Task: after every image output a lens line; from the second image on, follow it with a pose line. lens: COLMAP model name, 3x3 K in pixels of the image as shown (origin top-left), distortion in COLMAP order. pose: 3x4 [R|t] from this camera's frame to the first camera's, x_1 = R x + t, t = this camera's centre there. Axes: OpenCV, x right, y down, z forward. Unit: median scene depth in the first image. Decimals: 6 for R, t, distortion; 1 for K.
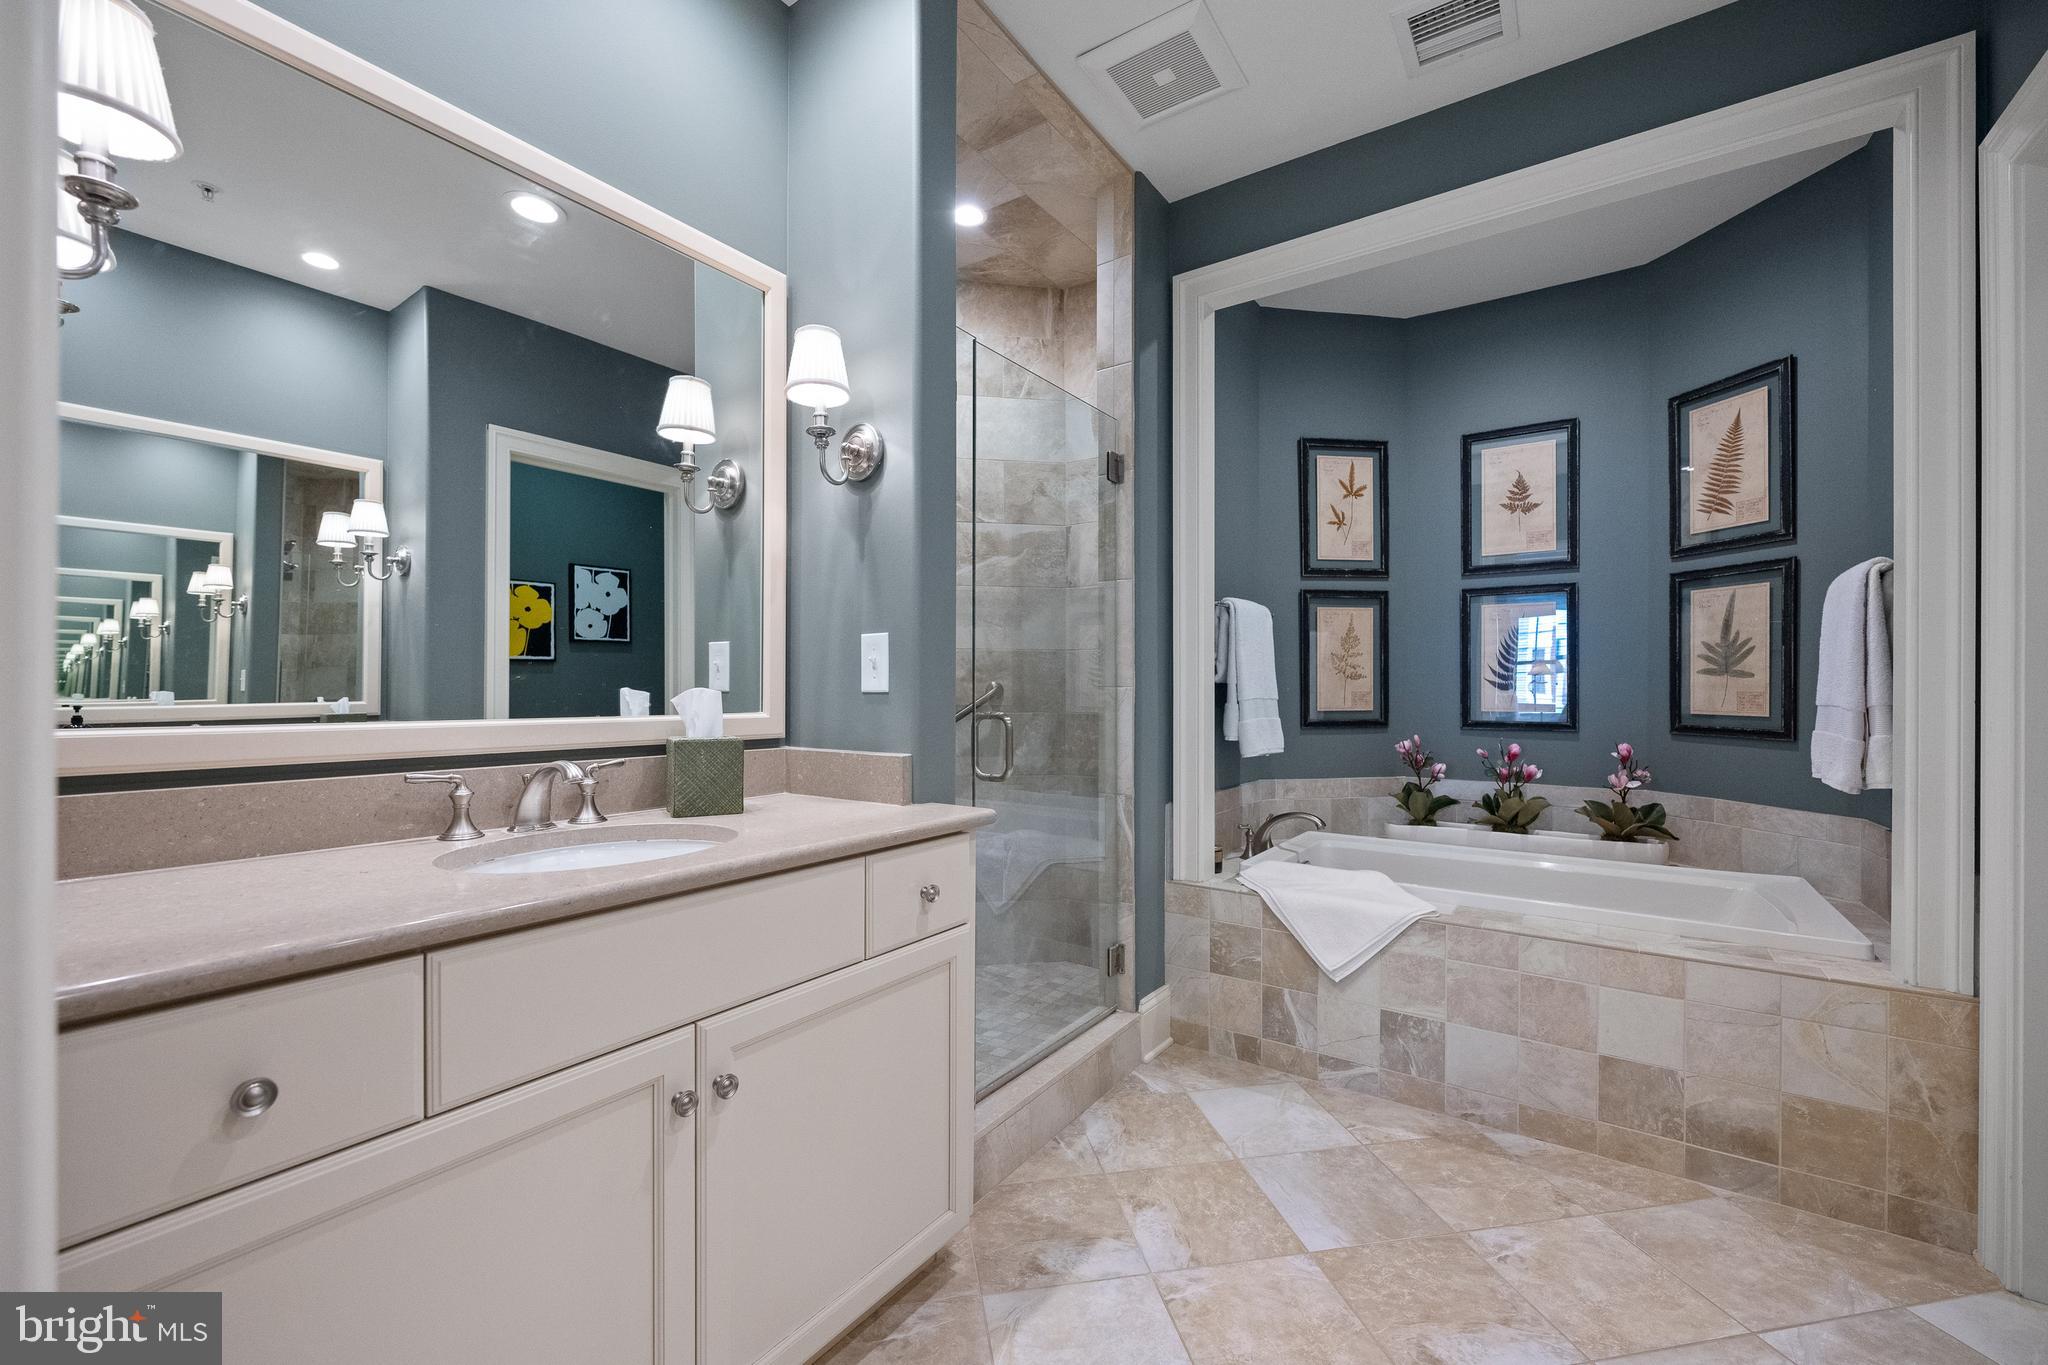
lens RADIAL K [[822.4, 0, 1022.3], [0, 822.4, 691.1], [0, 0, 1]] dist [-0.007572, 0.001075]
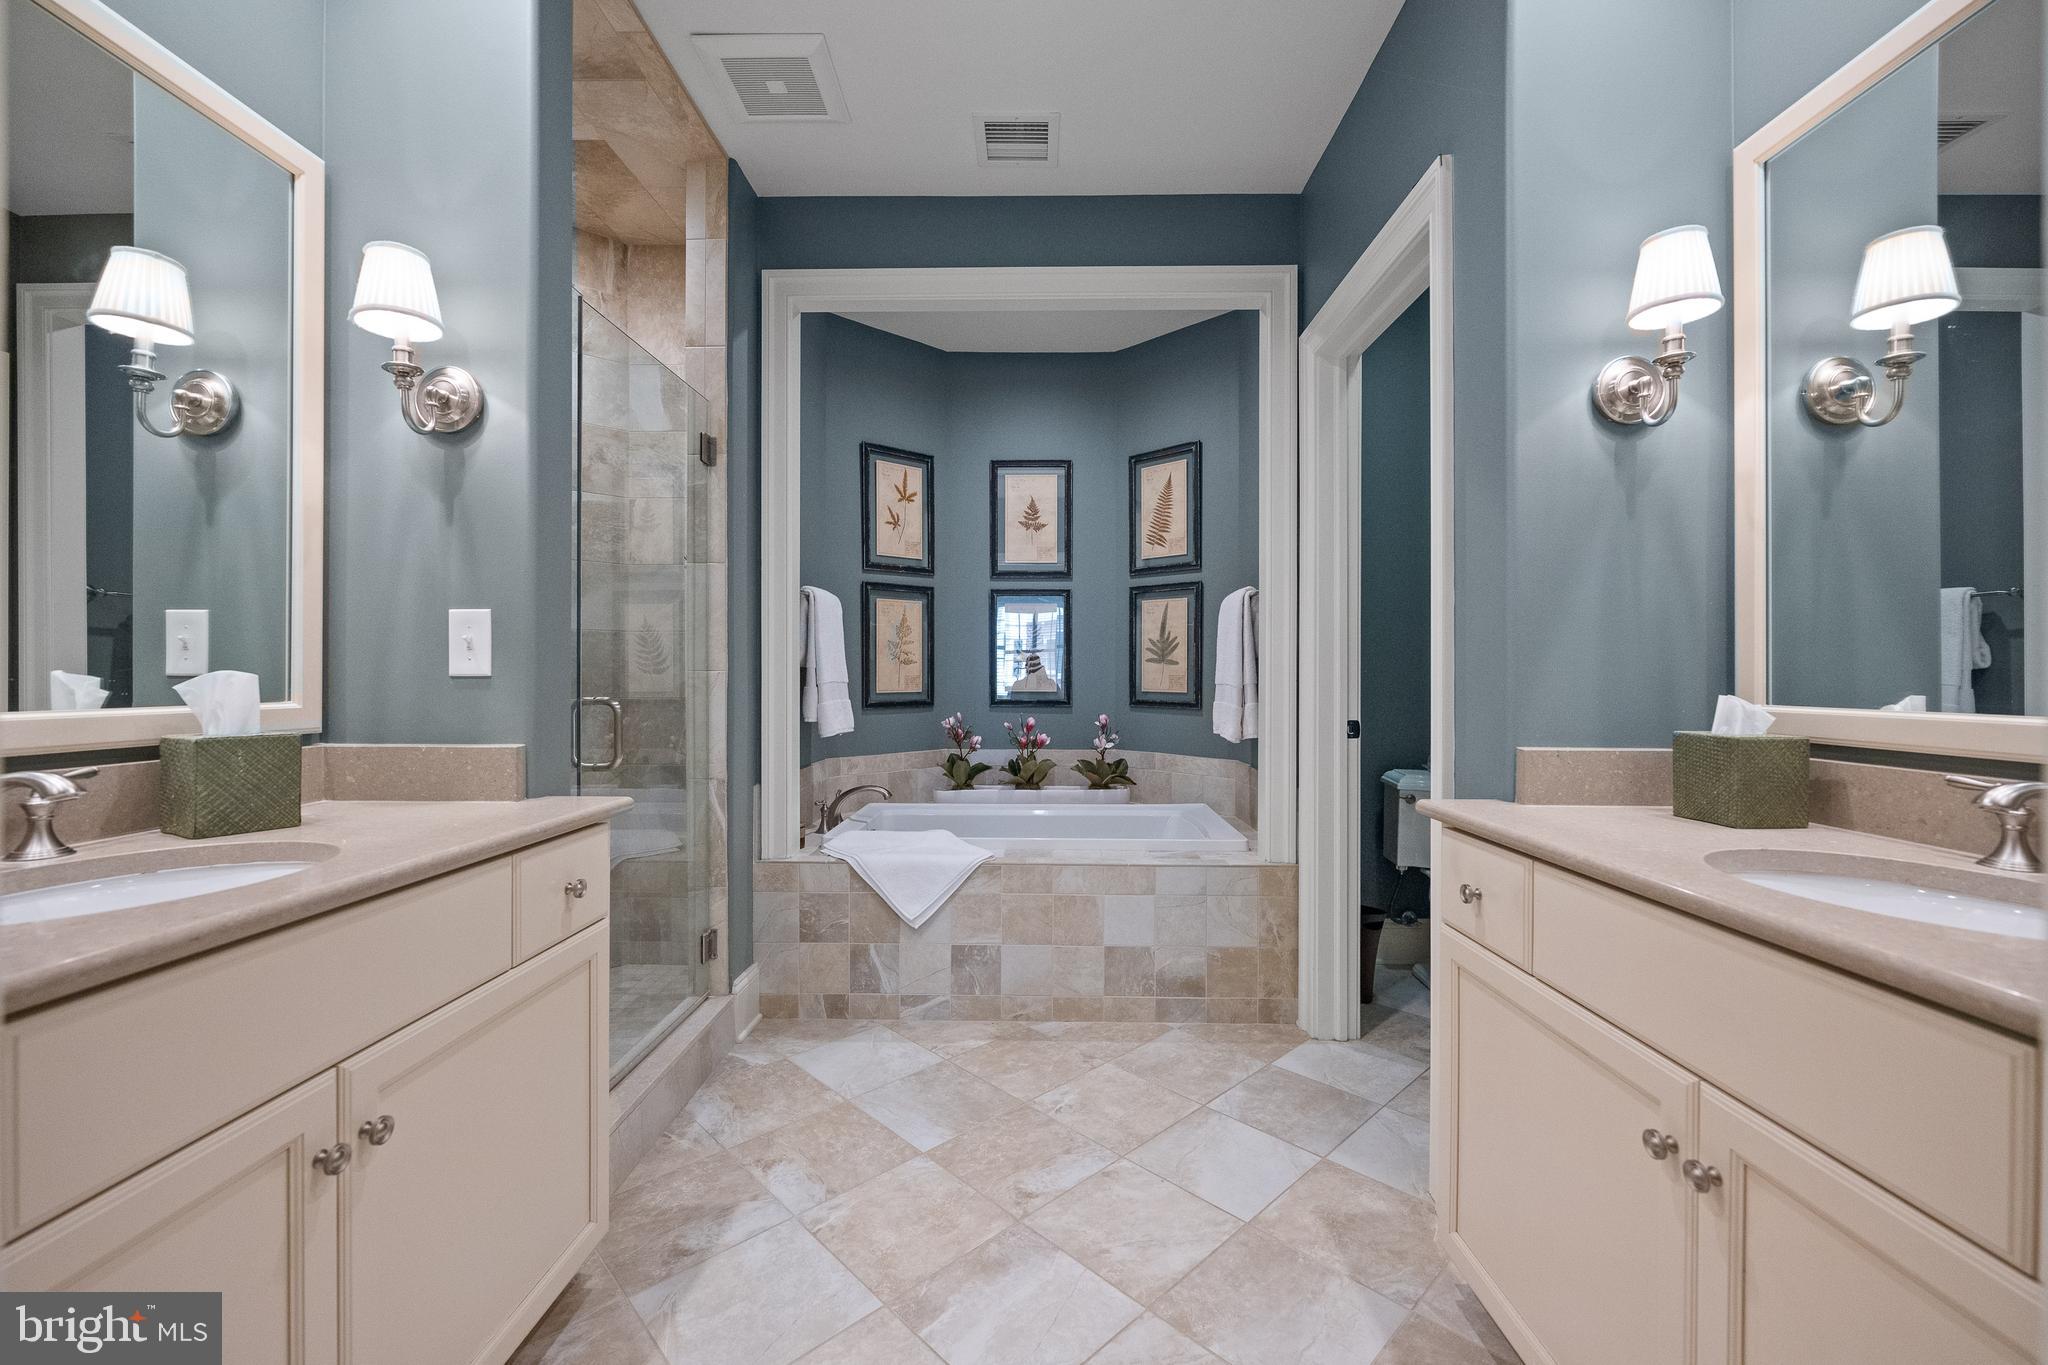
lens RADIAL K [[822.4, 0, 1034.8], [0, 822.4, 676.2], [0, 0, 1]] dist [-0.007572, 0.001075]
pose [[0.831335, -0.001758, 0.555768, -0.142378], [0.001116, 0.999998, 0.001494, 0.000778], [-0.555770, -0.000622, 0.831336, -0.054944]]
